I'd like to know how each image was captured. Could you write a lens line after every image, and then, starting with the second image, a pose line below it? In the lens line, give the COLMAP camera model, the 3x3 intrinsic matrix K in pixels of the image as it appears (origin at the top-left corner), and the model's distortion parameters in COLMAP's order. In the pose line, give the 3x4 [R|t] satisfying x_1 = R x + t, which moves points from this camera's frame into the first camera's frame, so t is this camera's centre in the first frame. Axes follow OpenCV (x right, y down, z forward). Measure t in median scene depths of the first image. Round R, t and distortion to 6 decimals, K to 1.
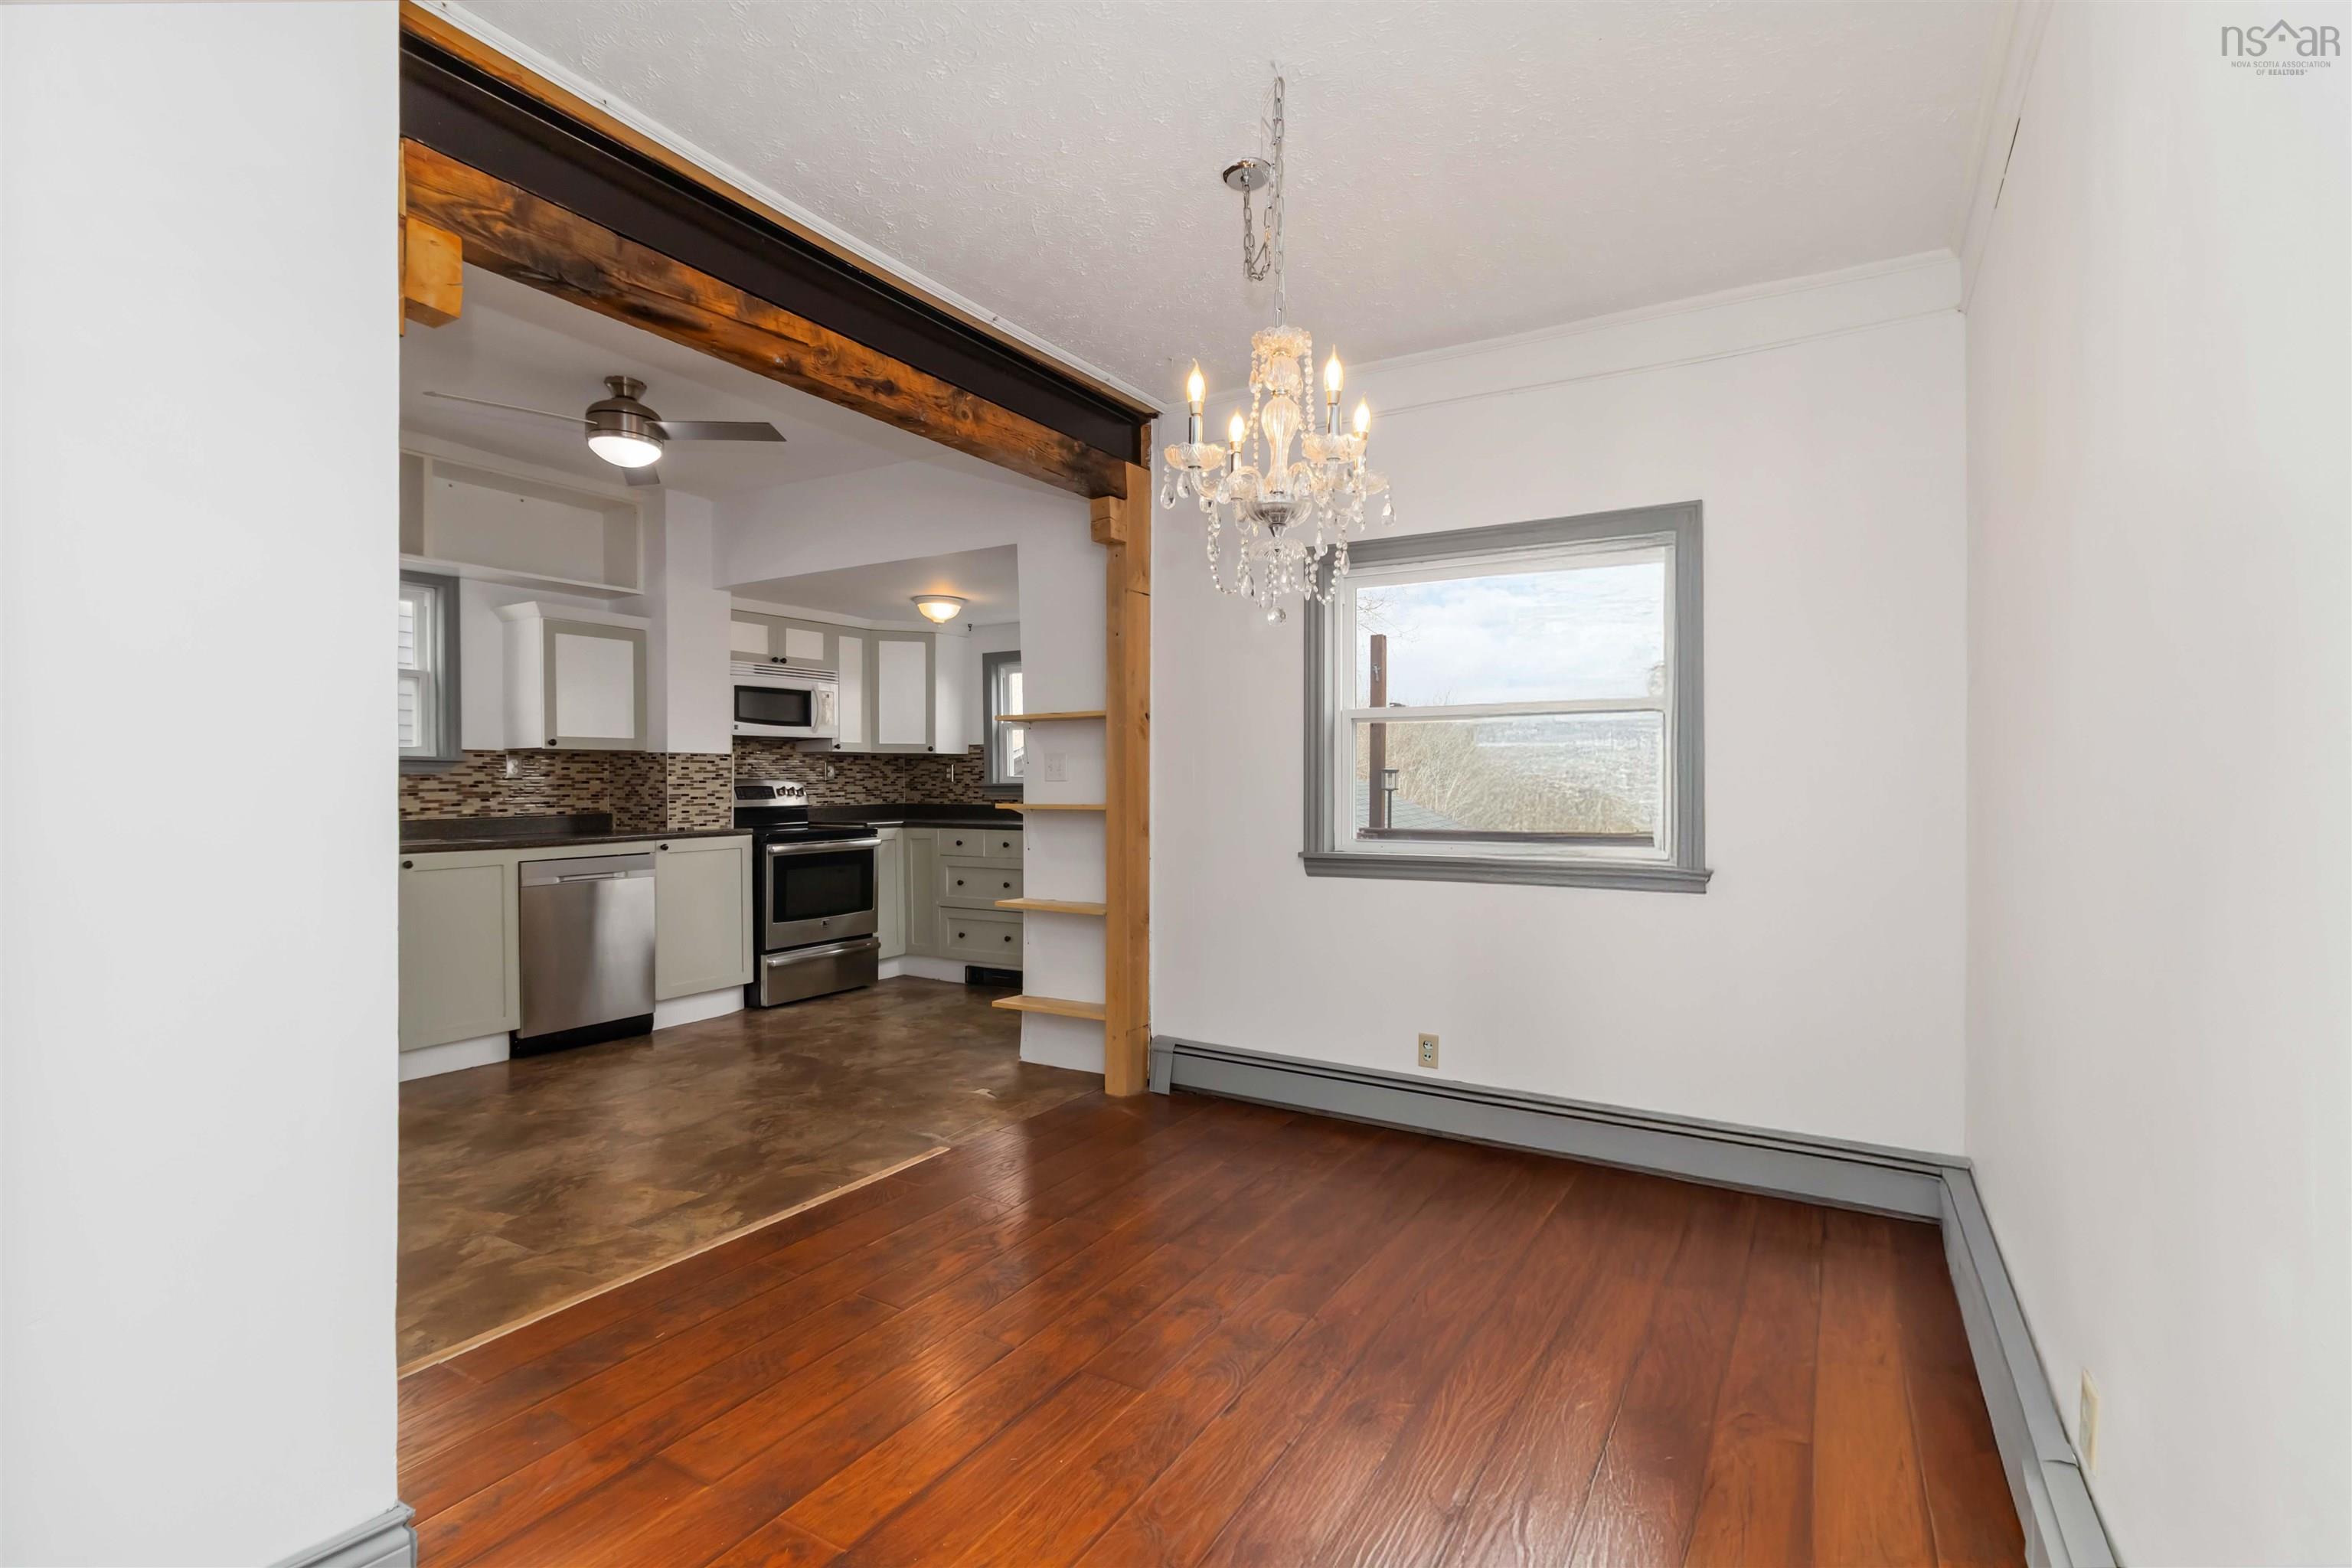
lens RADIAL K [[1096.7, 0, 1187.2], [0, 1096.7, 785.5], [0, 0, 1]] dist [0.001263, -0.000346]
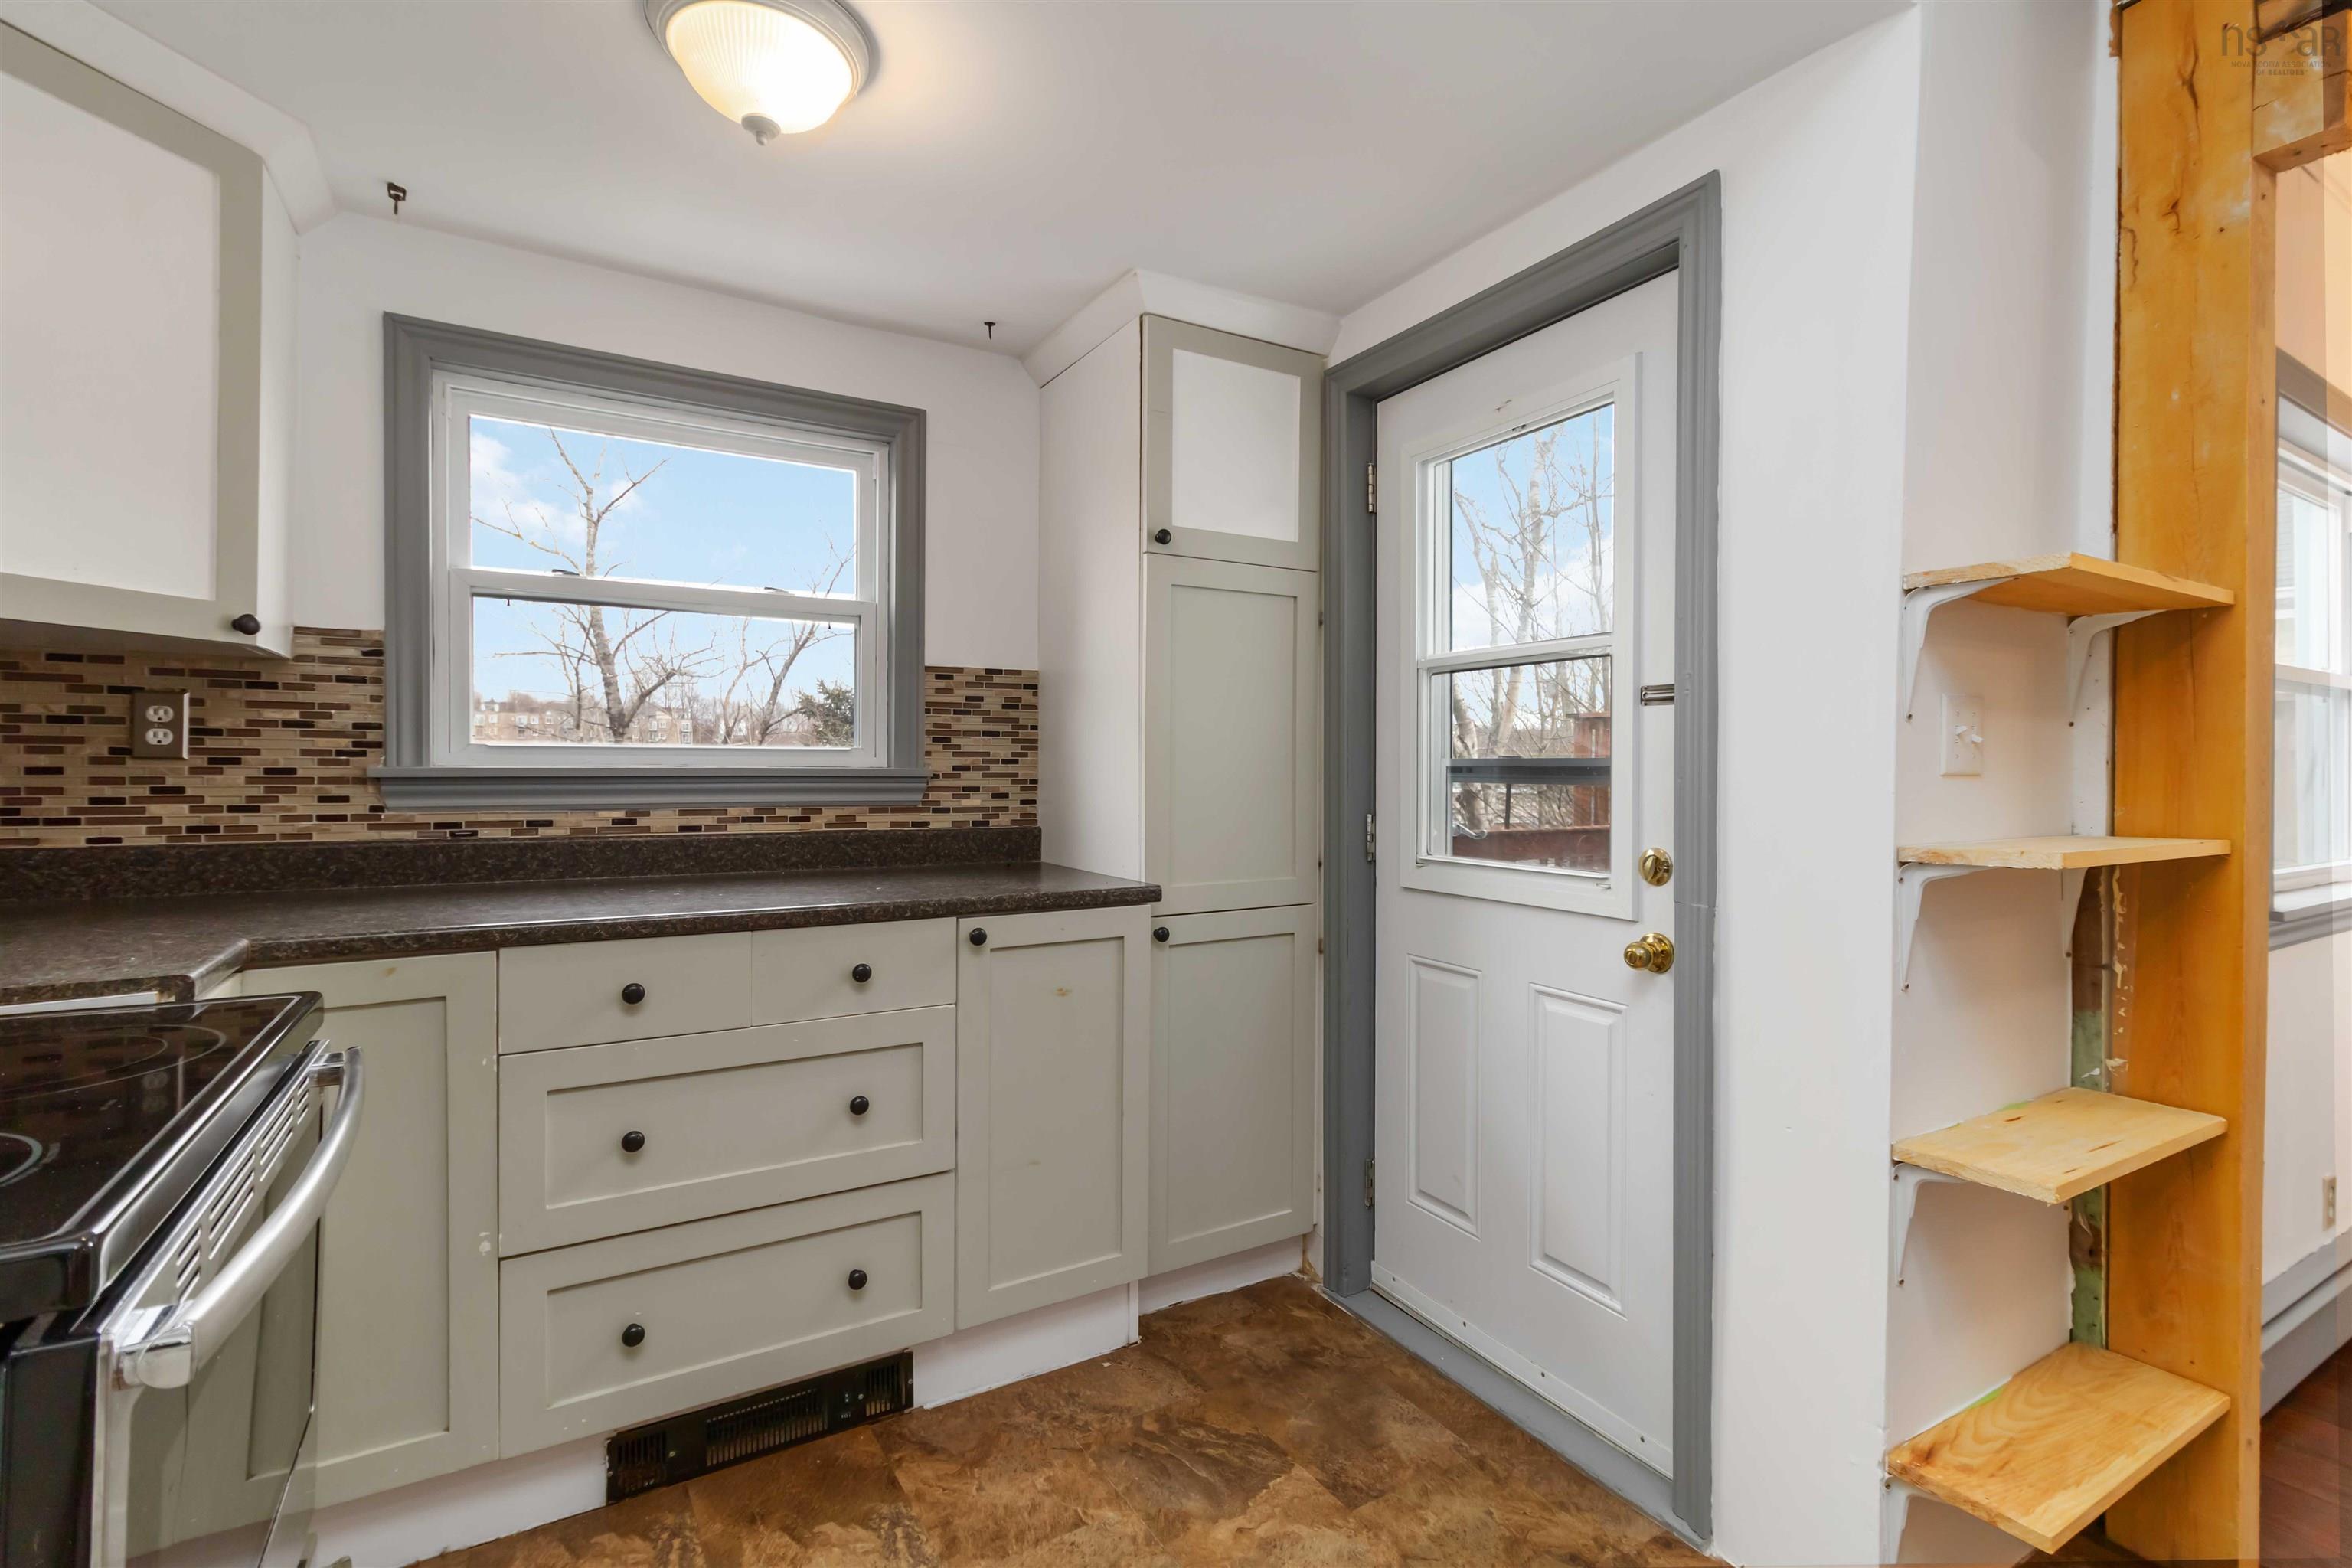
lens RADIAL K [[1096.7, 0, 1200.3], [0, 1096.7, 777.5], [0, 0, 1]] dist [0.001263, -0.000346]
pose [[0.454422, -0.001862, 0.890784, -0.396035], [-0.007353, 0.999956, 0.005841, -0.002899], [-0.890756, -0.009204, 0.454389, 0.781749]]
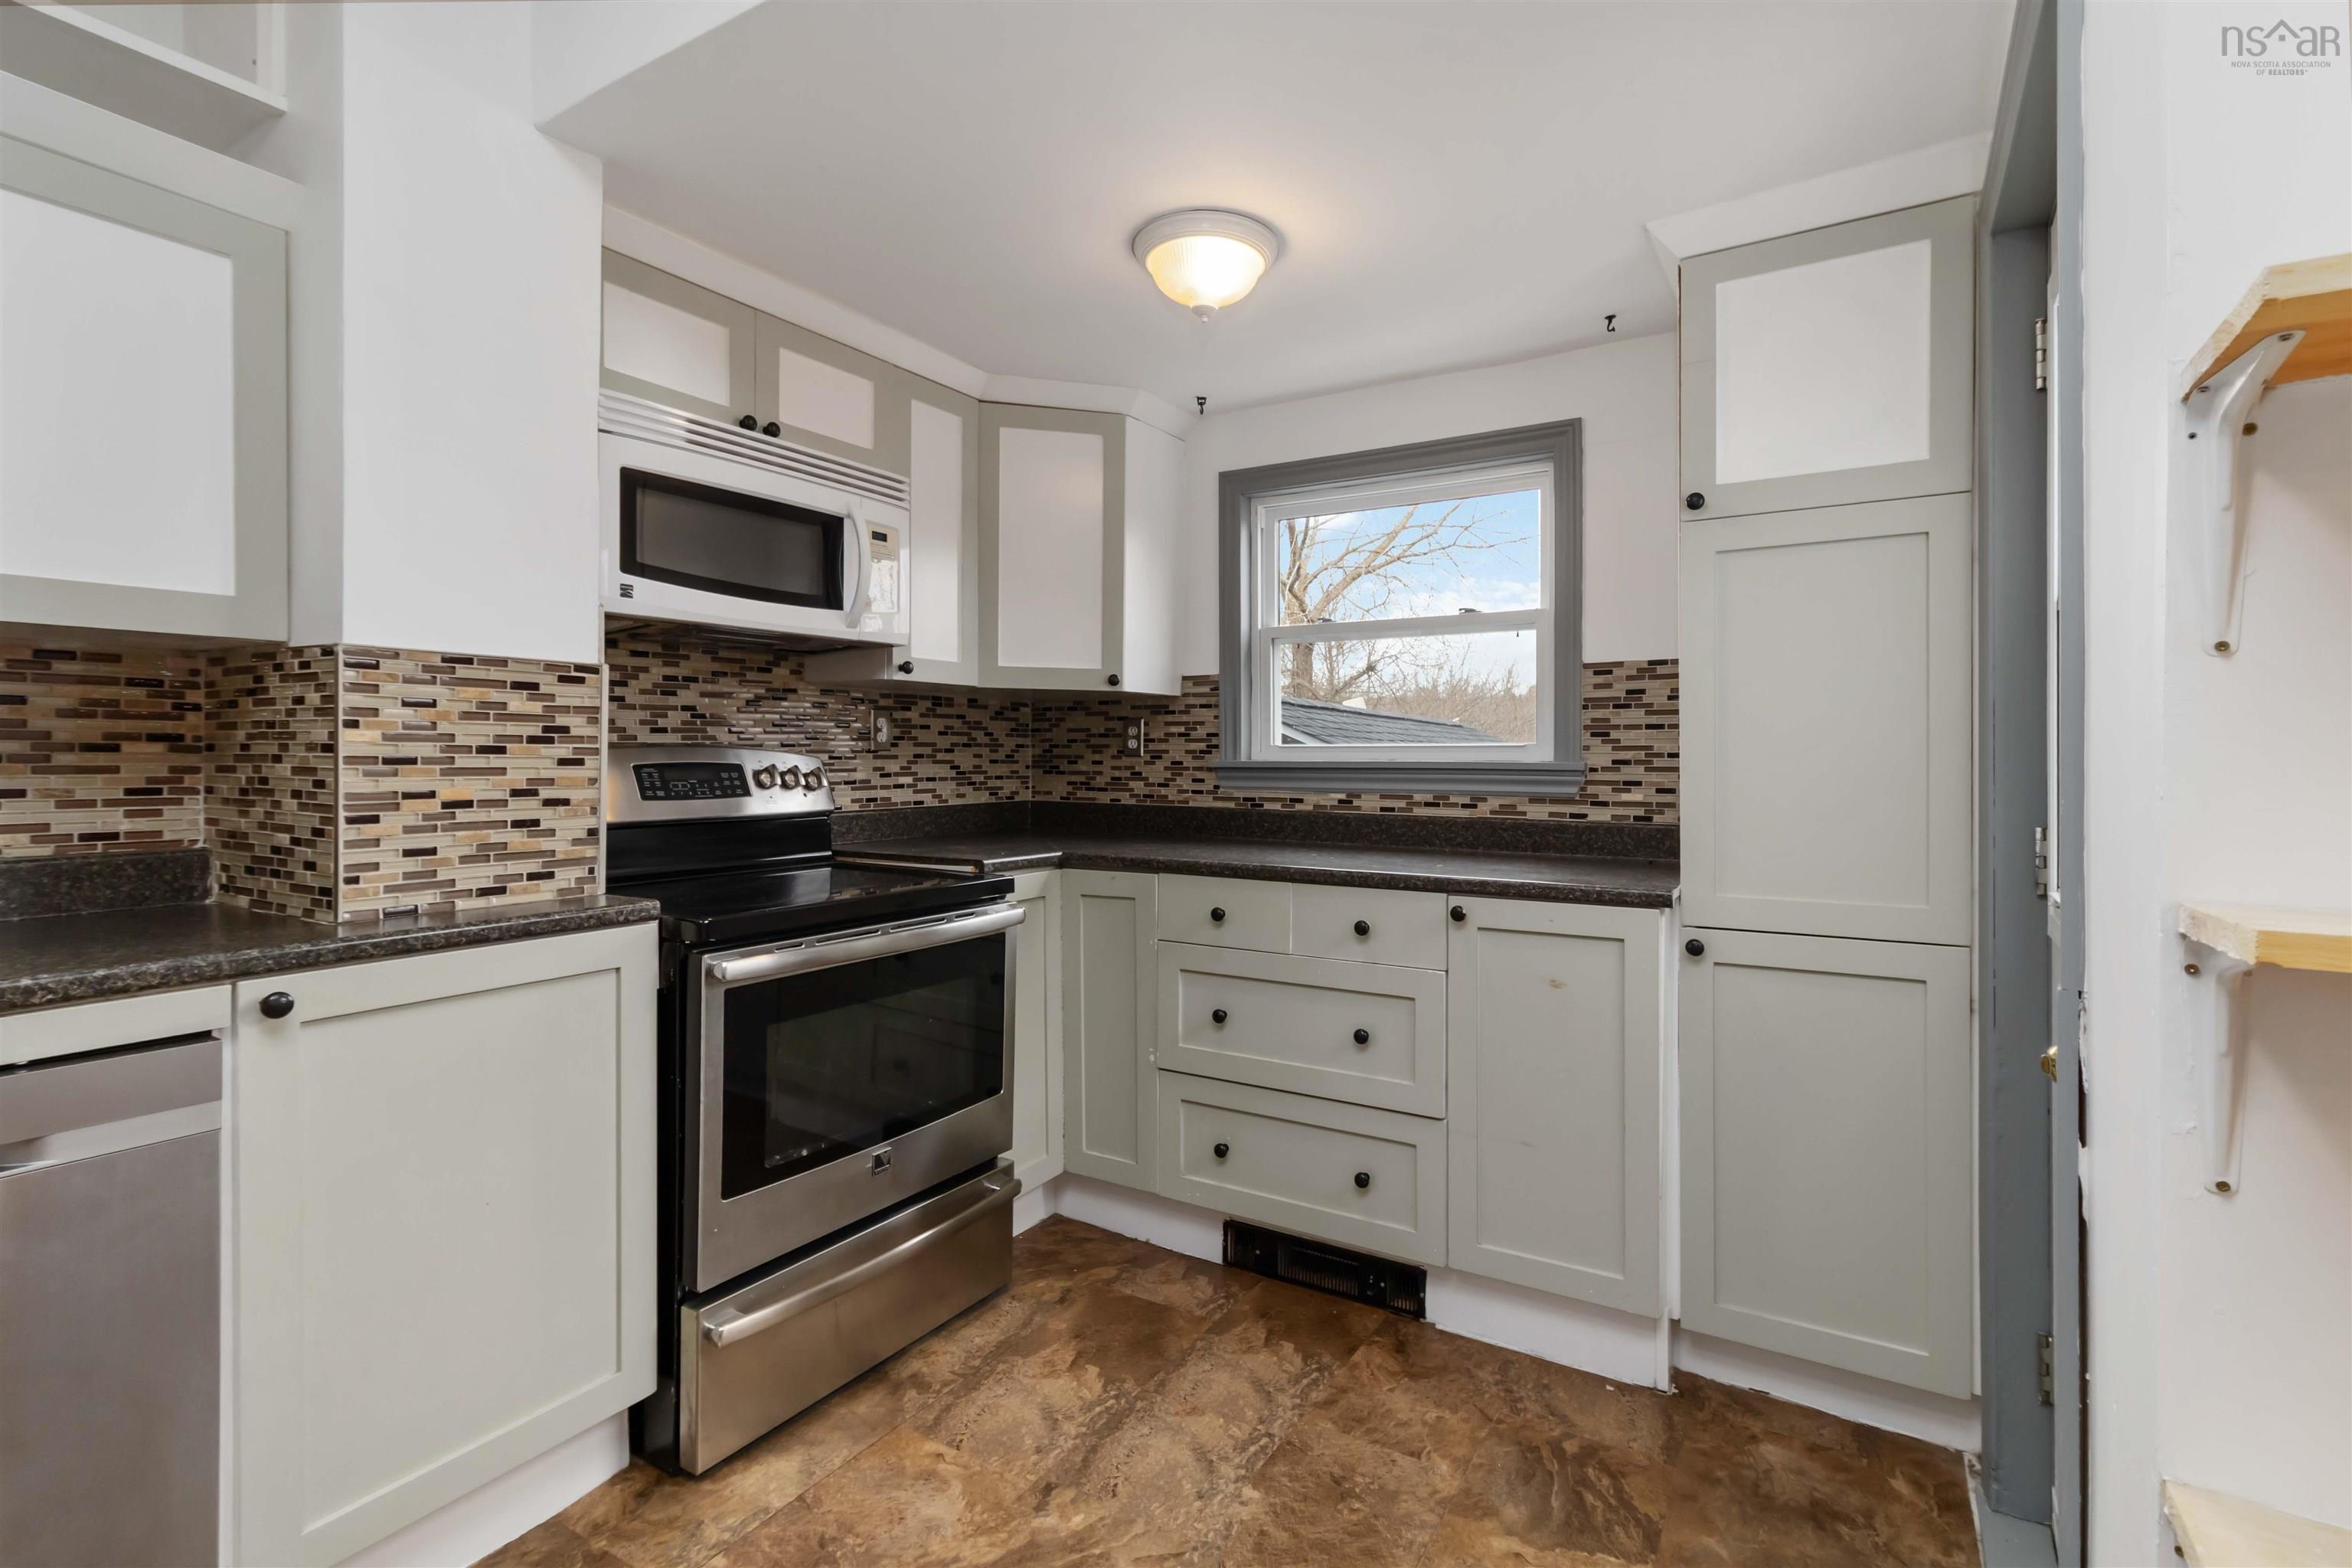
lens RADIAL K [[1096.7, 0, 1189.6], [0, 1096.7, 766.7], [0, 0, 1]] dist [0.001263, -0.000346]
pose [[0.999887, 0.010372, -0.010868, -0.221627], [-0.010306, 0.999928, 0.006147, -0.002522], [0.010931, -0.006035, 0.999922, 0.630686]]
